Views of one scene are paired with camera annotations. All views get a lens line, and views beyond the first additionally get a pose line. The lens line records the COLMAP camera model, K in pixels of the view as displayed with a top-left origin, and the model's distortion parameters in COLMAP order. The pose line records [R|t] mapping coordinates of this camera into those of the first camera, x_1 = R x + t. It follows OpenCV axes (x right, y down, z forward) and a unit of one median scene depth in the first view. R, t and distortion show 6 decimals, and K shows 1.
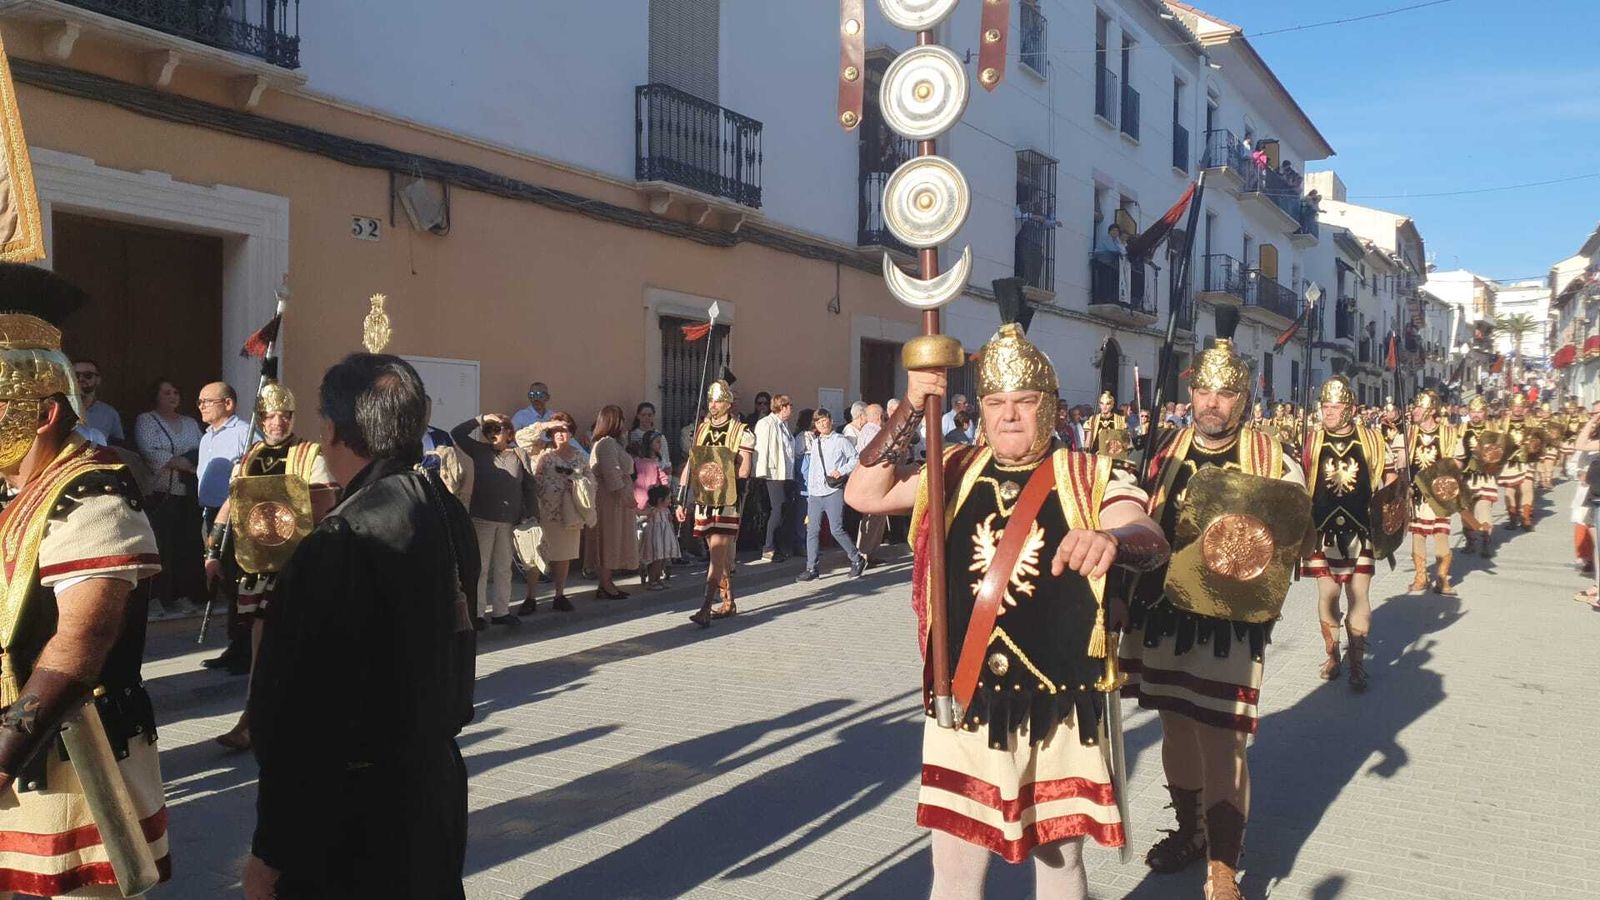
lens RADIAL K [[1269.6, 0, 790.8], [0, 1269.6, 467.6], [0, 0, 1]] dist [0.034463, -0.003960]
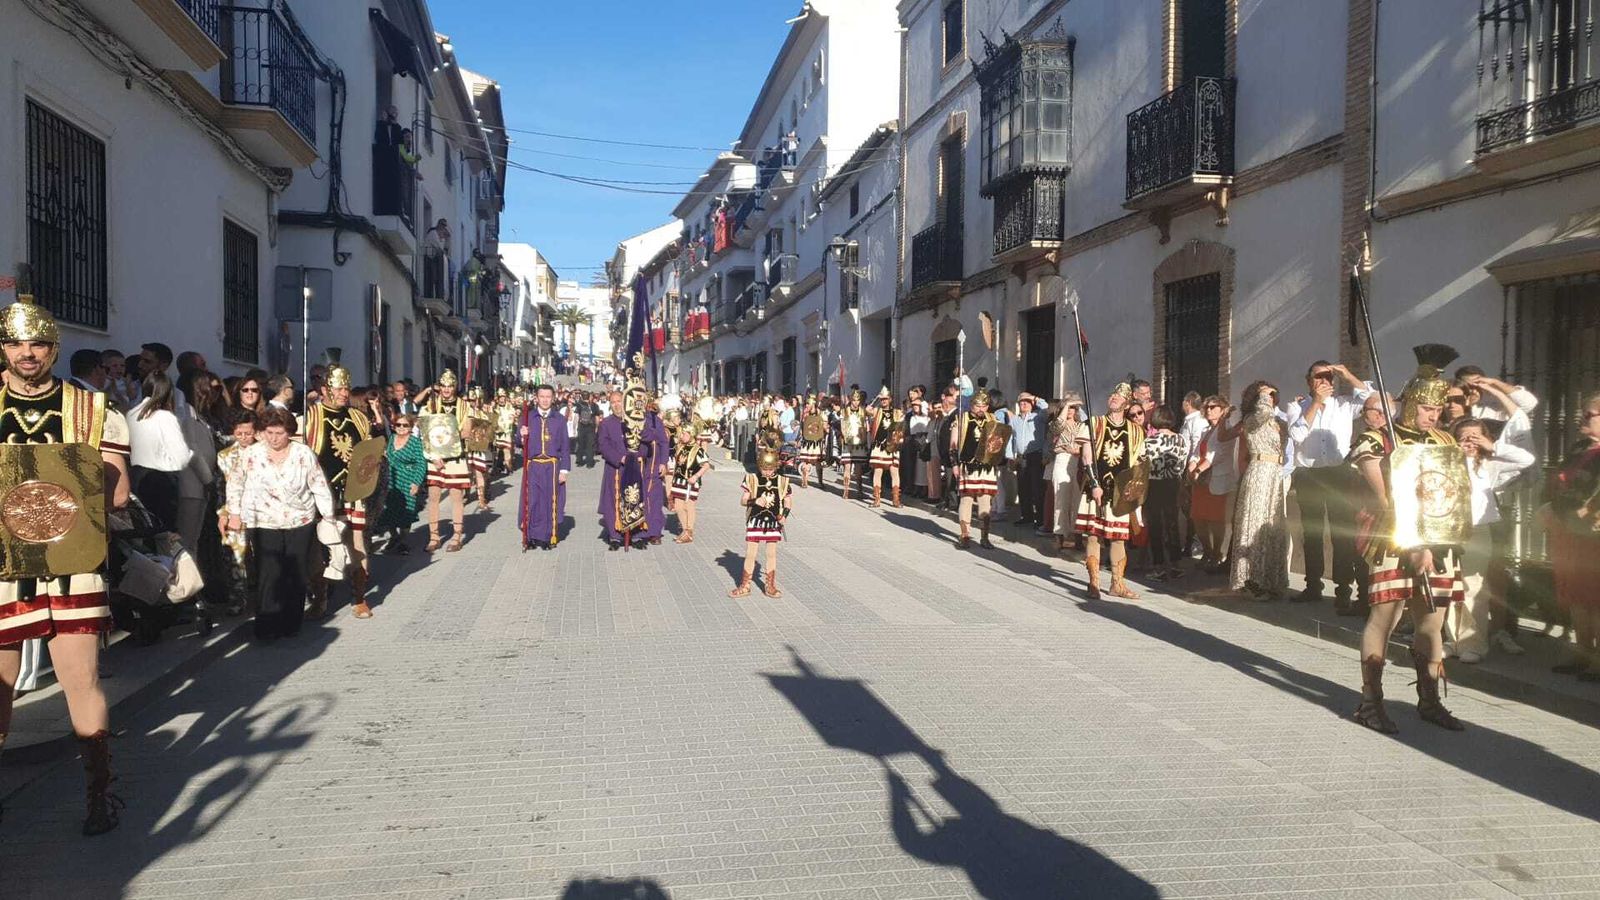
lens RADIAL K [[1268.0, 0, 838.2], [0, 1268.0, 451.3], [0, 0, 1]] dist [0.055084, -0.122676]
pose [[0.736124, -0.007597, 0.676804, 0.241266], [0.013201, 0.999908, -0.003133, -0.021737], [-0.676718, 0.011241, 0.736157, 0.558499]]
